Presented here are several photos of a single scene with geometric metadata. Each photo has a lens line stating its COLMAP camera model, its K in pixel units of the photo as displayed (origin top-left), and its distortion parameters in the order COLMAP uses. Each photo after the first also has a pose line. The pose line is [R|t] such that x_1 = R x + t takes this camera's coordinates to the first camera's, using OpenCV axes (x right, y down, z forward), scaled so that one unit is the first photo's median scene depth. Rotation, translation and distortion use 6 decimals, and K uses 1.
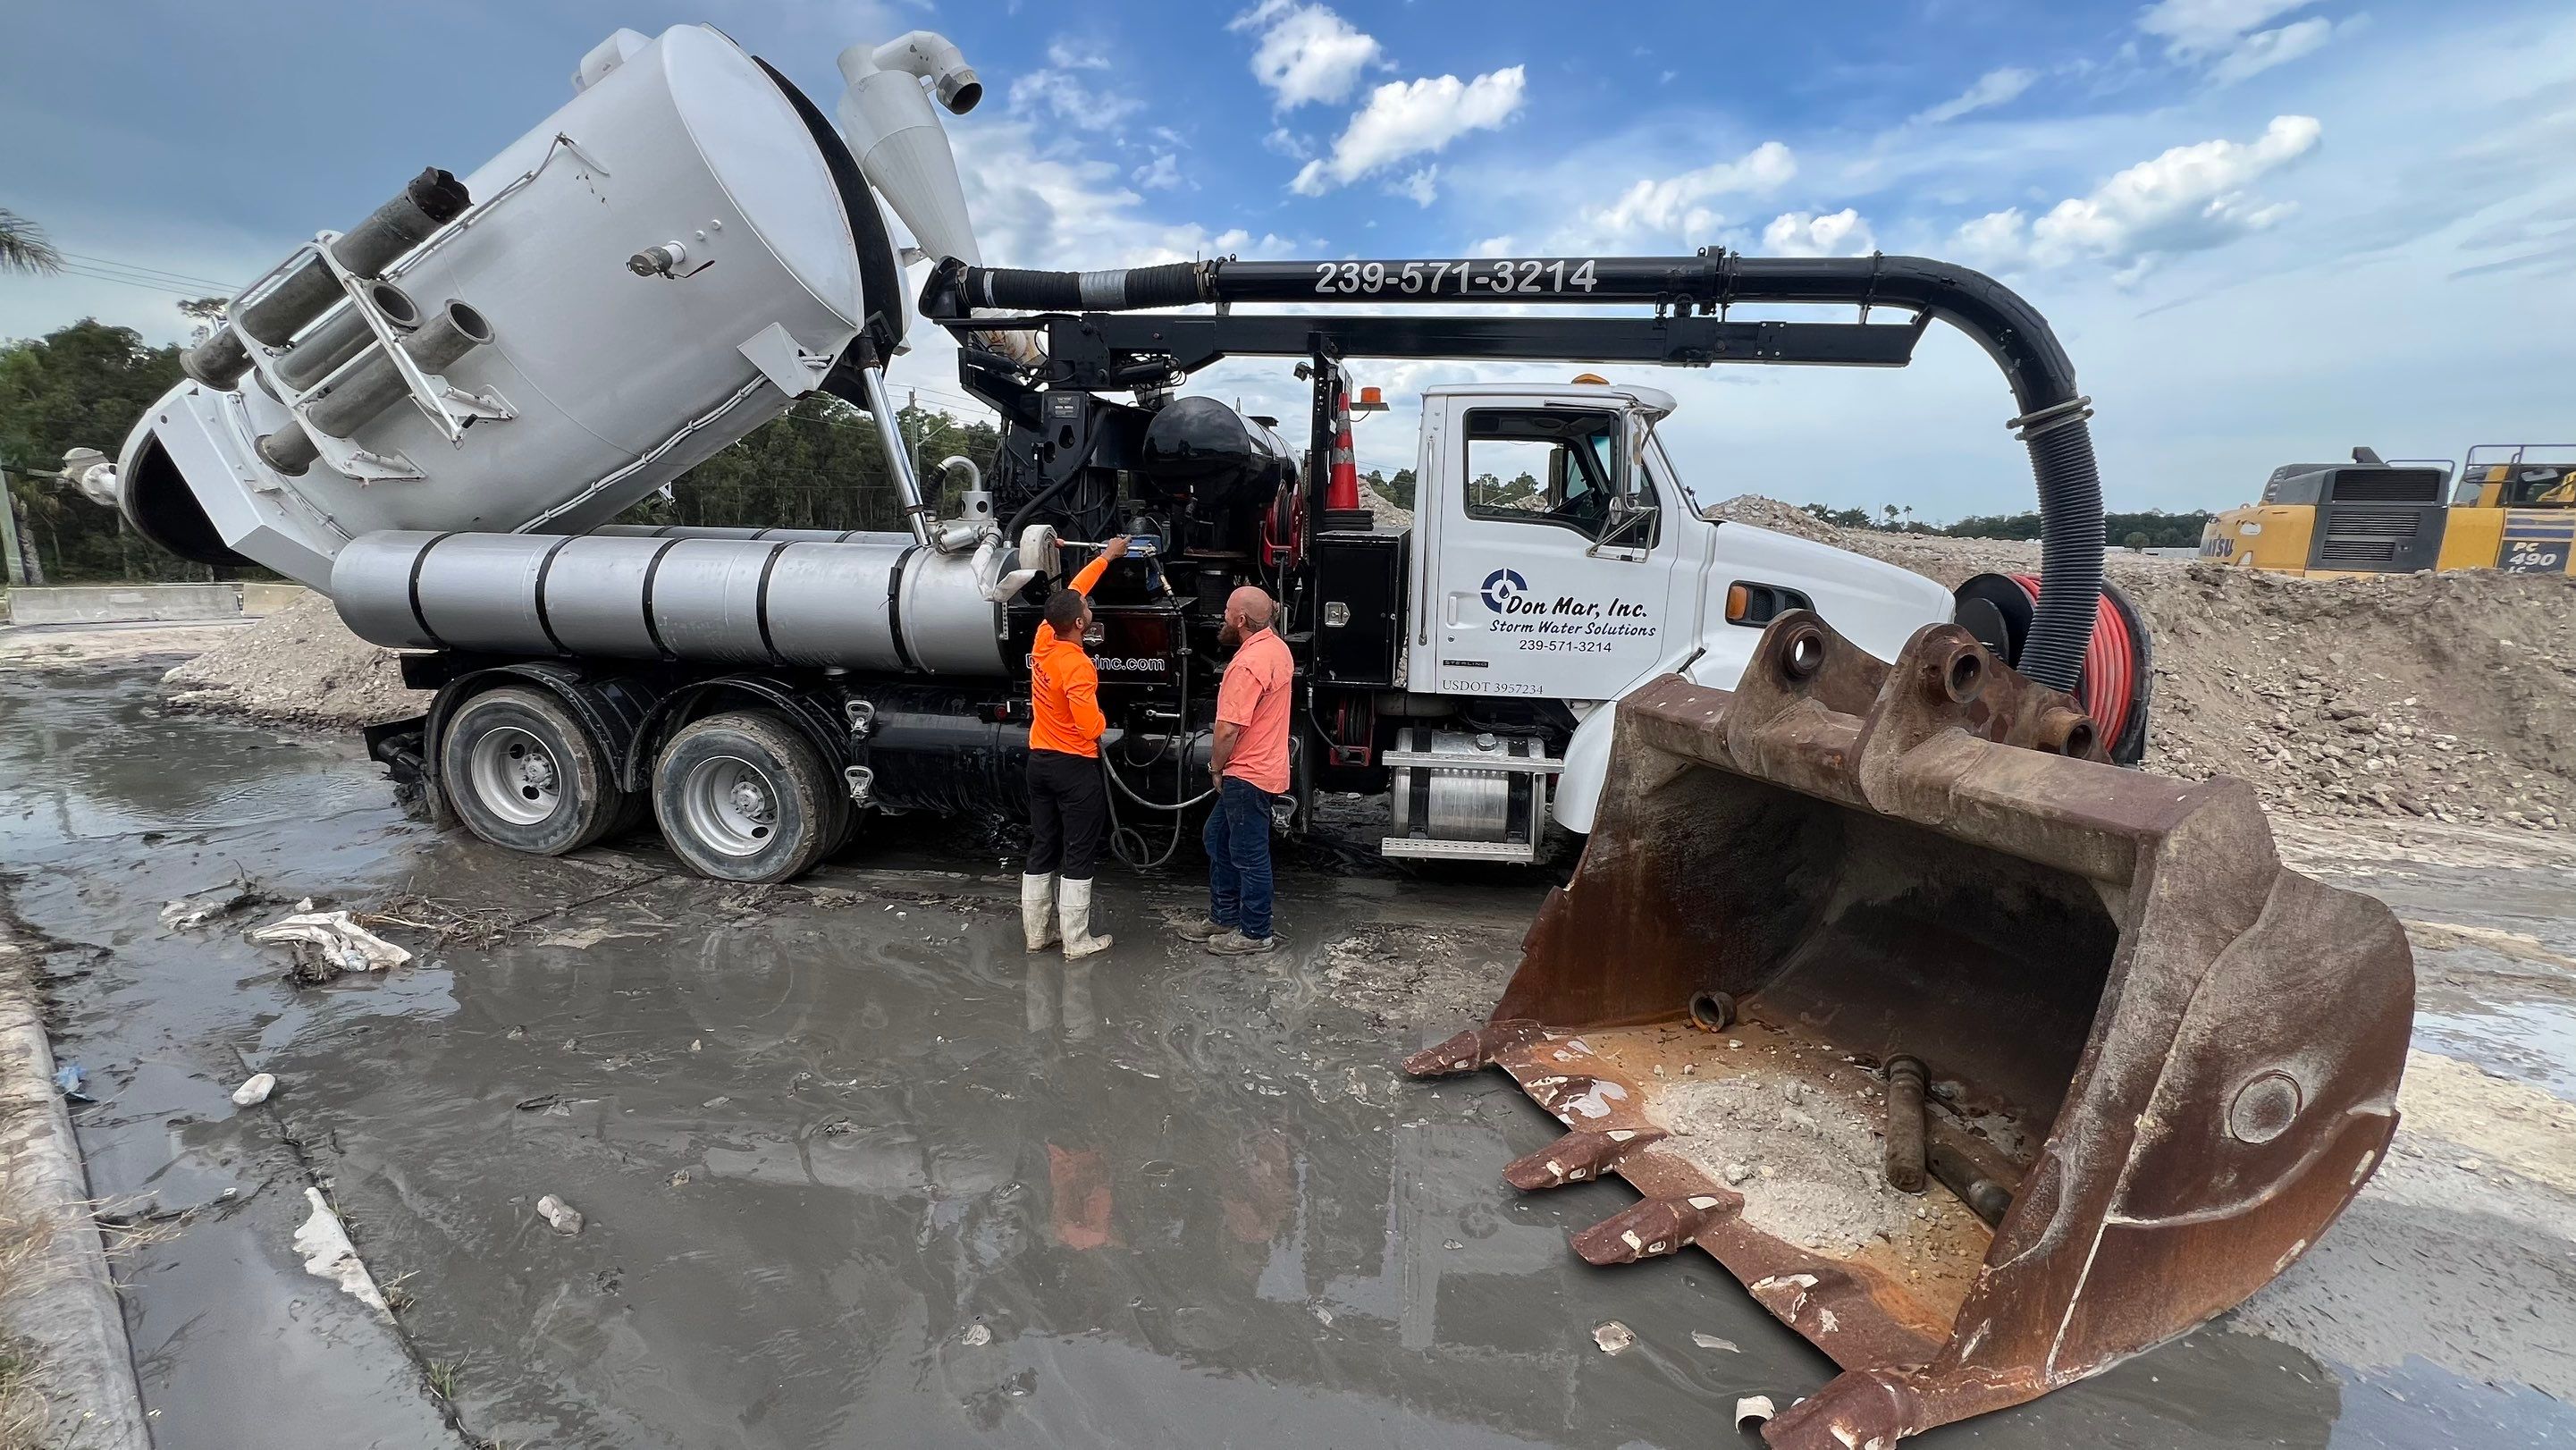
lens RADIAL K [[1028.0, 0, 1288.0], [0, 1028.0, 725.0], [0, 0, 1]] dist [-0.003059, 0.000617]
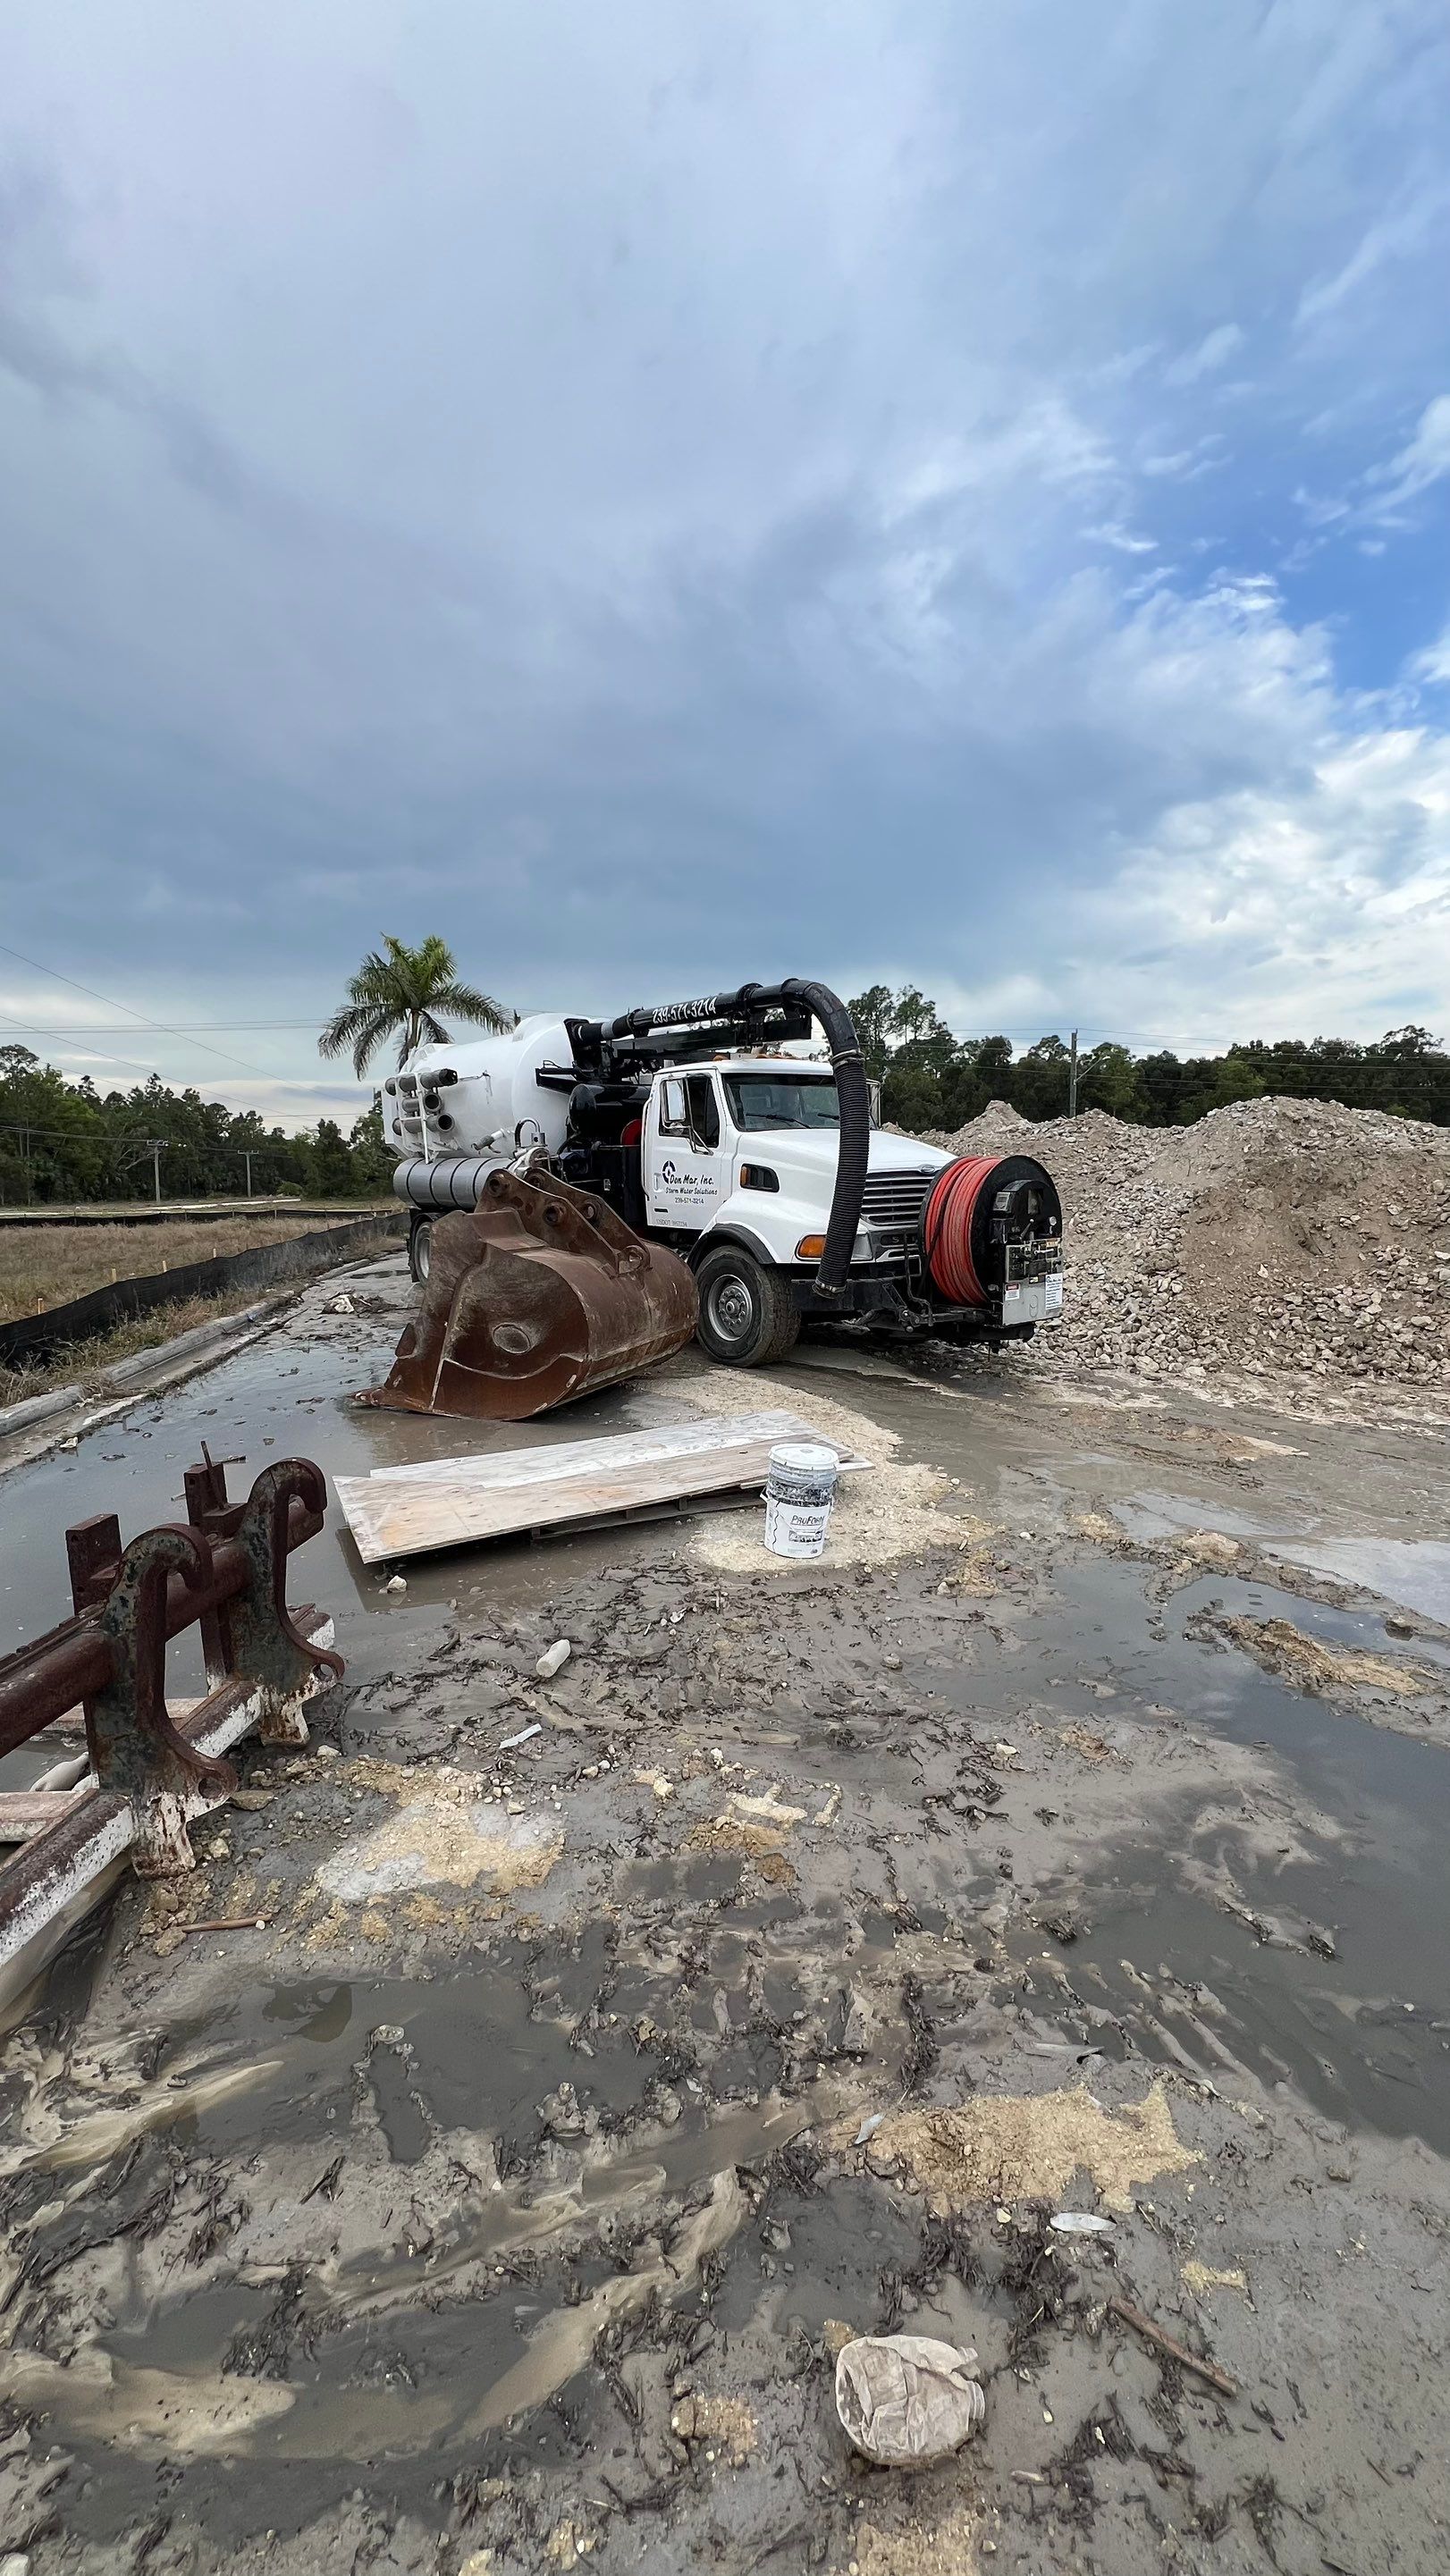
lens RADIAL K [[1028.0, 0, 725.0], [0, 1028.0, 1288.0], [0, 0, 1]] dist [-0.003059, 0.000617]
pose [[0.722993, 0.056760, -0.688520, 1.634835], [-0.101562, 0.994523, -0.024662, 0.123760], [0.683350, 0.087758, 0.724798, -0.313012]]
